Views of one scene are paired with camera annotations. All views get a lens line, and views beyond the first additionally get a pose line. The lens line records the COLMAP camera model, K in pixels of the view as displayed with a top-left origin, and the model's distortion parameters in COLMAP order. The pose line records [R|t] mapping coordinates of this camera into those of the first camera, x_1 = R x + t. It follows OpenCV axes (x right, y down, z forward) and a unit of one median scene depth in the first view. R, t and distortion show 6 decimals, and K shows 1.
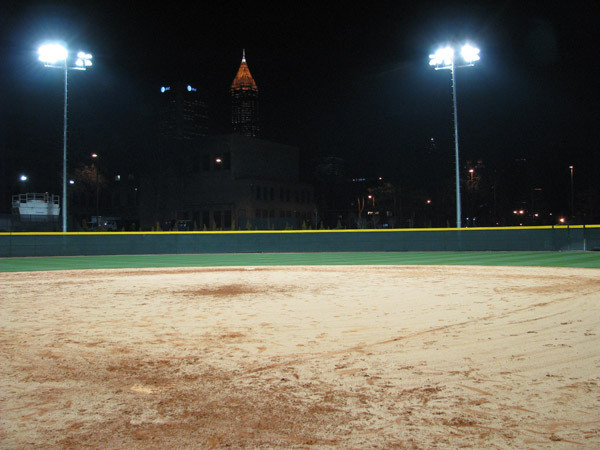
lens RADIAL K [[645.8, 0, 315.5], [0, 645.8, 222.1], [0, 0, 1]] dist [-0.213571, 0.301371]
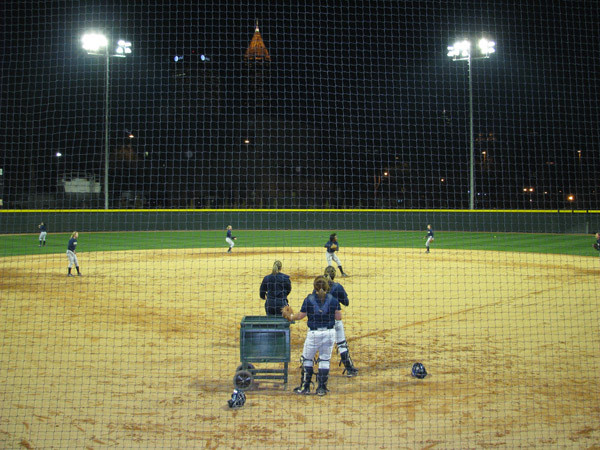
lens RADIAL K [[641.5, 0, 320.4], [0, 641.5, 224.3], [0, 0, 1]] dist [-0.134919, 0.017022]
pose [[0.999877, 0.013588, -0.007864, -0.022868], [-0.013173, 0.998628, 0.050691, -0.017156], [0.008542, -0.050581, 0.998683, -0.079263]]
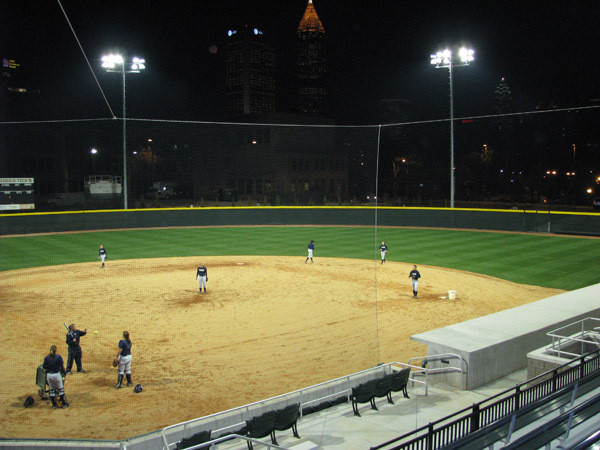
lens RADIAL K [[645.8, 0, 315.5], [0, 645.8, 222.1], [0, 0, 1]] dist [-0.213571, 0.301371]
pose [[0.994112, 0.013118, -0.107564, 0.103313], [-0.002790, 0.995415, 0.095609, -0.074817], [0.108325, -0.094745, 0.989590, -0.190862]]
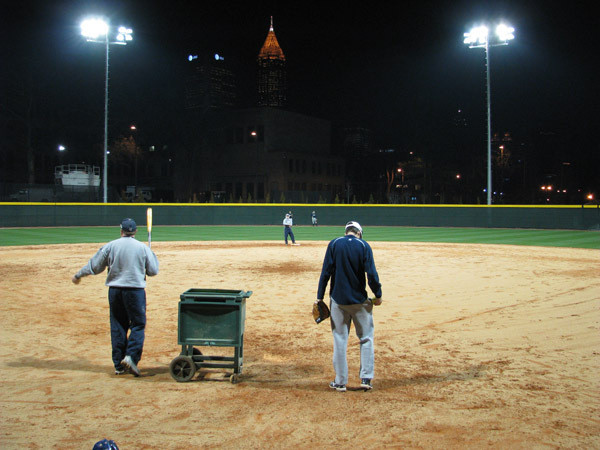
lens RADIAL K [[645.8, 0, 315.5], [0, 645.8, 222.1], [0, 0, 1]] dist [-0.213571, 0.301371]
pose [[0.999126, 0.018538, -0.037455, -0.014431], [-0.016774, 0.998760, 0.046870, -0.006585], [0.038277, -0.046201, 0.998199, -0.025112]]
